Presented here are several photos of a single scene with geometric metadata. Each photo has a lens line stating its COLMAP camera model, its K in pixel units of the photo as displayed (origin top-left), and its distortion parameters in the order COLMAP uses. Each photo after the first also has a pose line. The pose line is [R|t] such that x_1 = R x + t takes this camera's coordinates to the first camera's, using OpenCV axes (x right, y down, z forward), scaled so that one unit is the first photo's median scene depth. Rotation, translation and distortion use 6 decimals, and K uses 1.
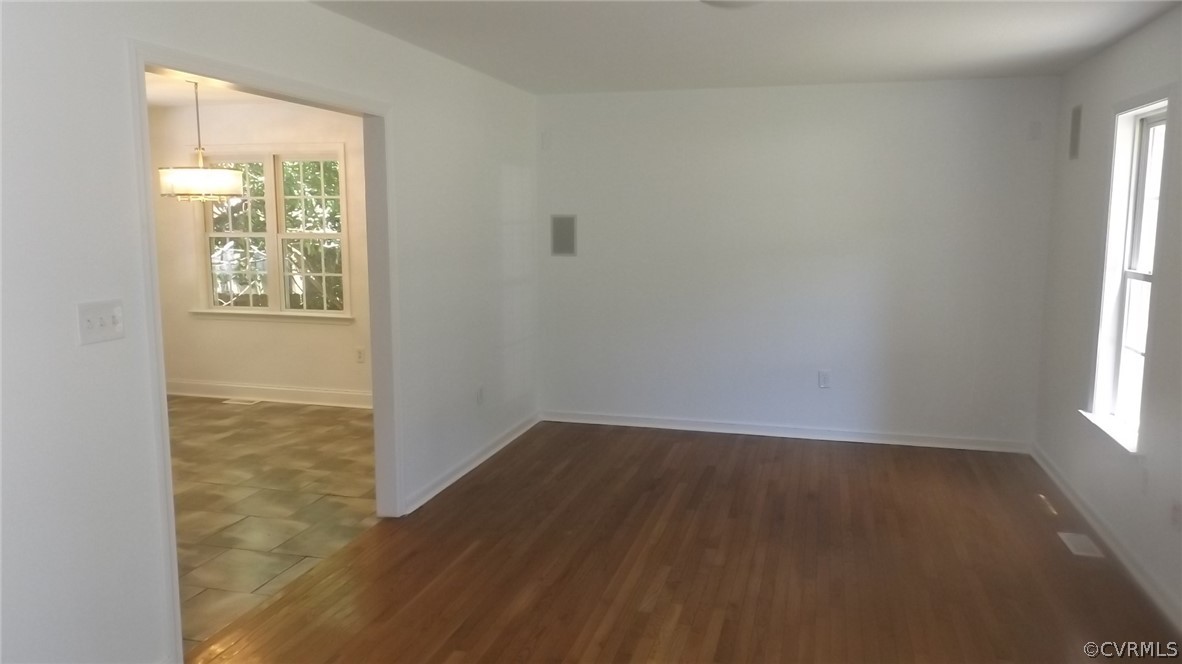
lens RADIAL K [[851.5, 0, 591.0], [0, 851.5, 332.0], [0, 0, 1]] dist [0.016366, -0.029189]
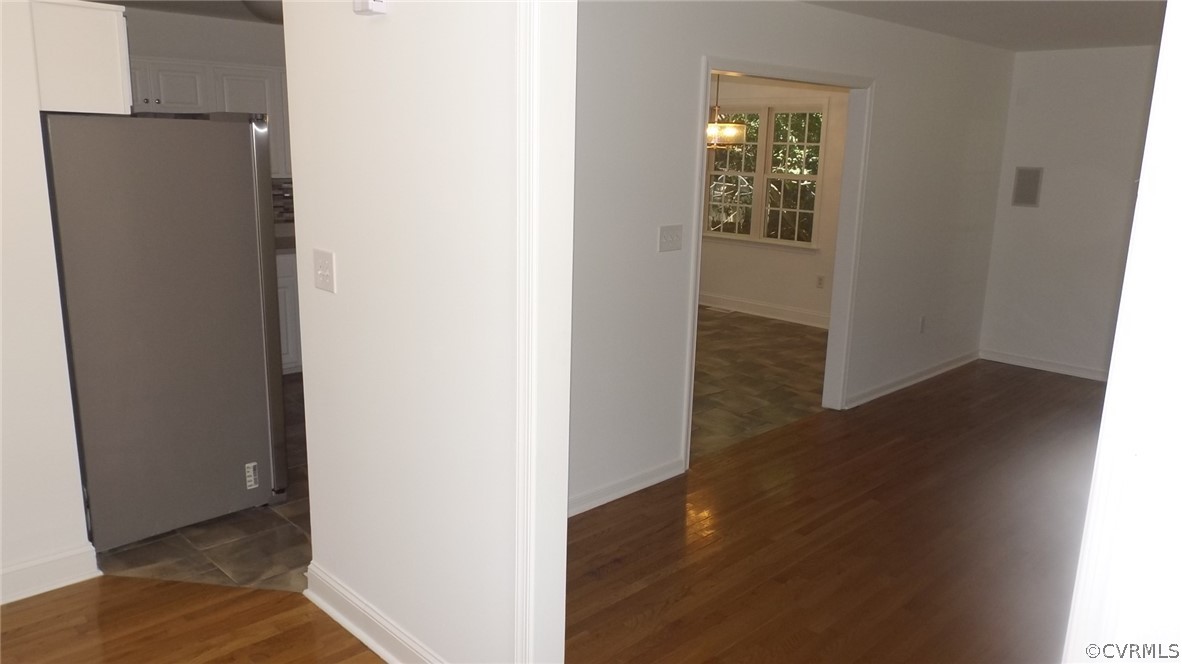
lens RADIAL K [[851.5, 0, 591.0], [0, 851.5, 332.0], [0, 0, 1]] dist [0.016366, -0.029189]
pose [[0.863180, 0.130662, -0.487696, 0.048942], [-0.092283, 0.990491, 0.102036, 0.007142], [0.496391, -0.043069, 0.867030, -0.230699]]
